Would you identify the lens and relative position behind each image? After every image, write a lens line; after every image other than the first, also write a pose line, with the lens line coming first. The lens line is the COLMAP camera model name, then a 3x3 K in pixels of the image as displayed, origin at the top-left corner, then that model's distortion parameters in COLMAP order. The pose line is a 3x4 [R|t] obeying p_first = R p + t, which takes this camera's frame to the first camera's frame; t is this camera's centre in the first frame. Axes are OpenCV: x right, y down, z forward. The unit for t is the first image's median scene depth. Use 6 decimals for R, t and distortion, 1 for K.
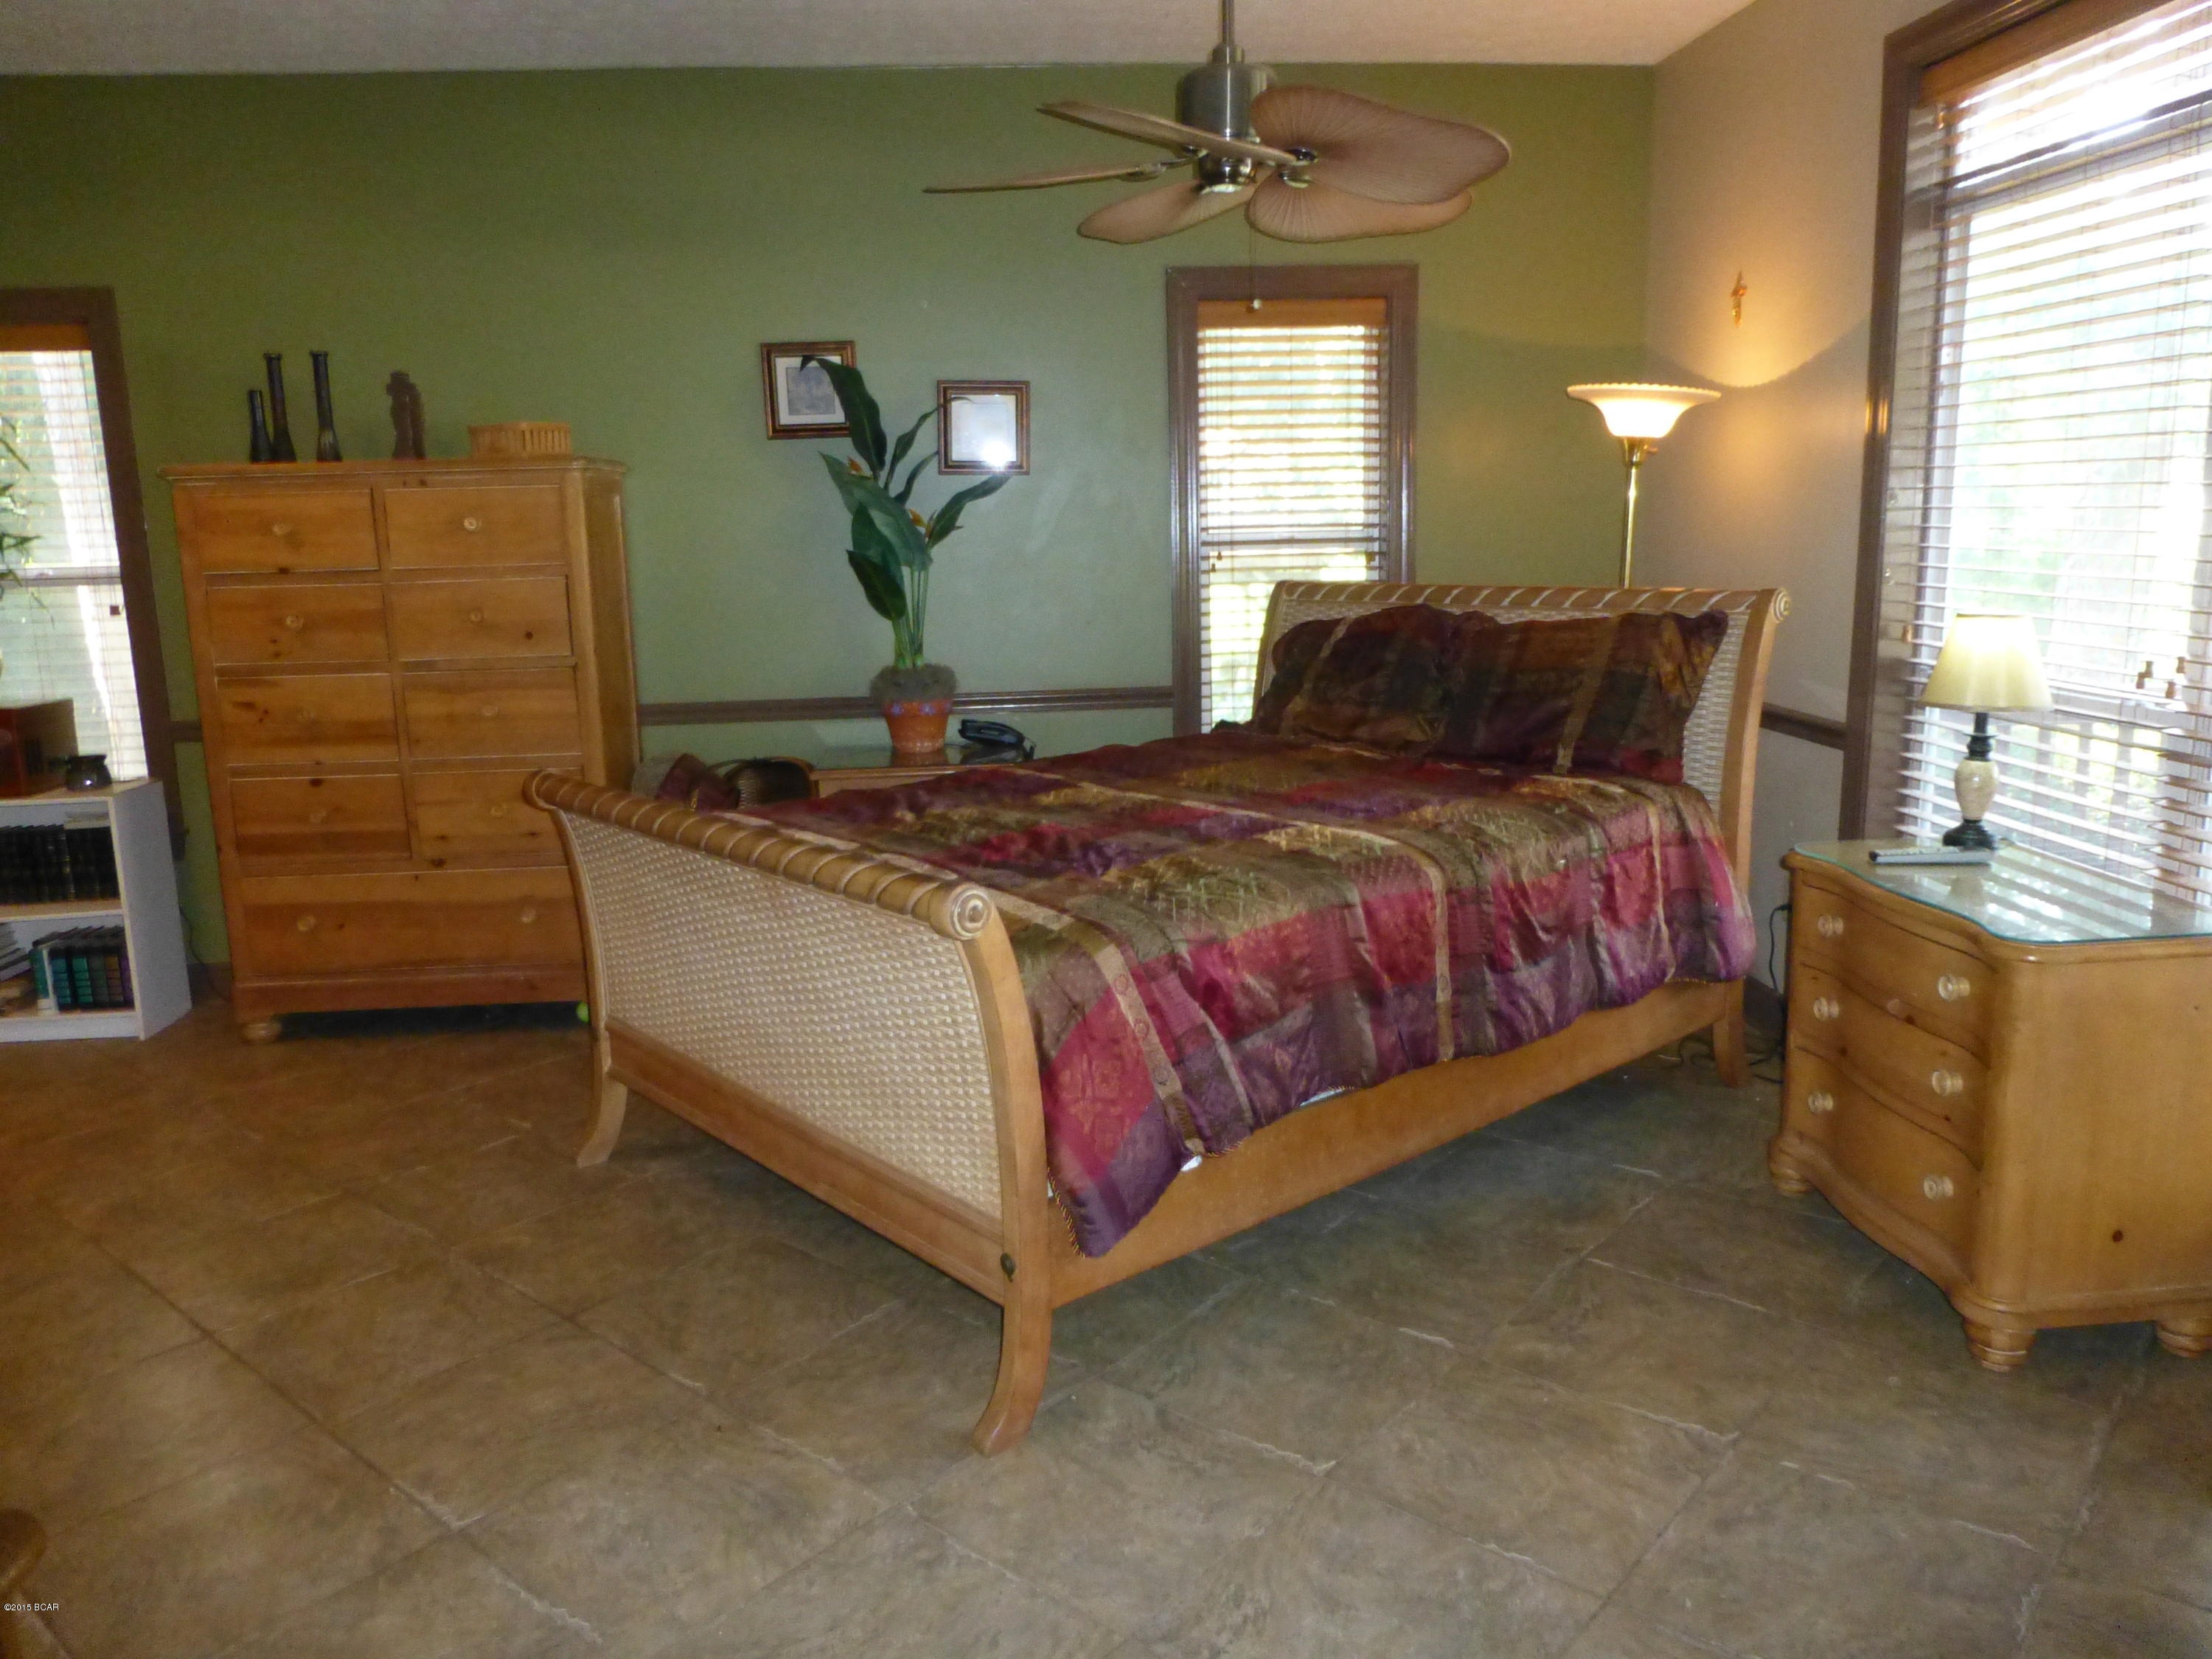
lens RADIAL K [[1611.3, 0, 1124.2], [0, 1611.3, 820.7], [0, 0, 1]] dist [-0.023032, 0.014994]
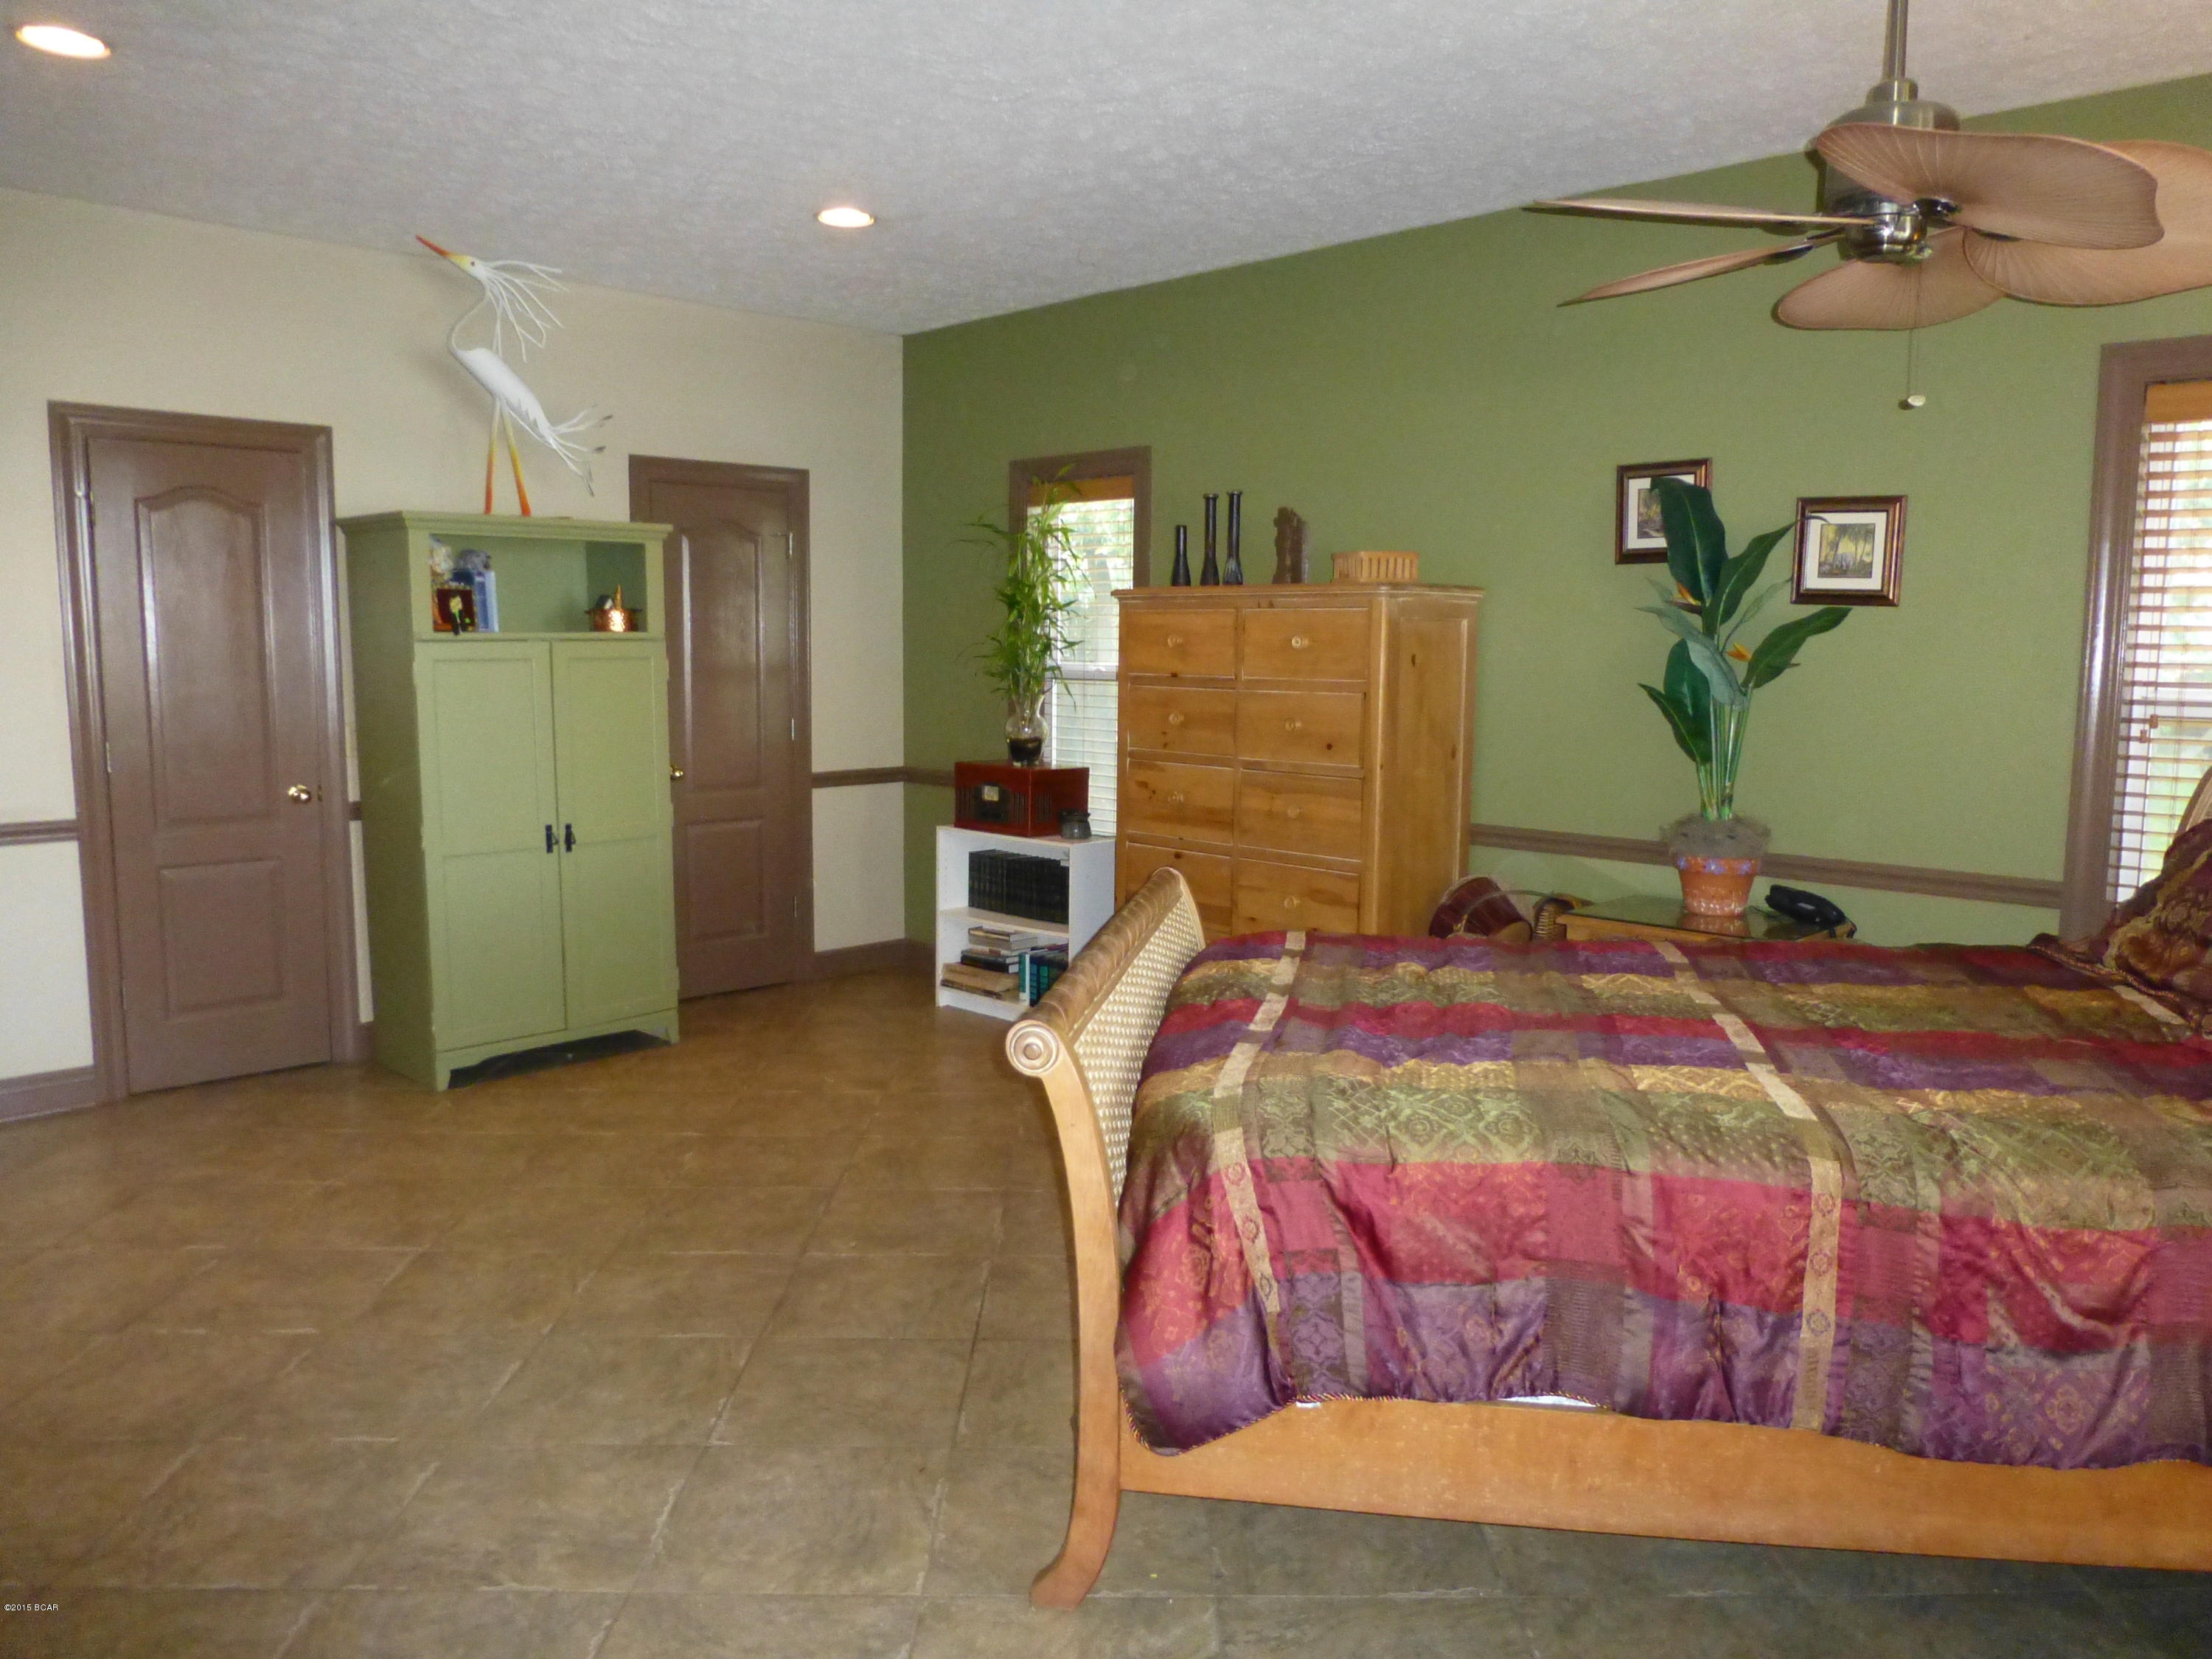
lens RADIAL K [[1611.3, 0, 1121.8], [0, 1611.3, 839.1], [0, 0, 1]] dist [-0.023032, 0.014994]
pose [[0.656472, 0.124115, -0.744070, 0.346637], [-0.163134, 0.986389, 0.020607, -0.053660], [0.736500, 0.107855, 0.667784, 0.182626]]
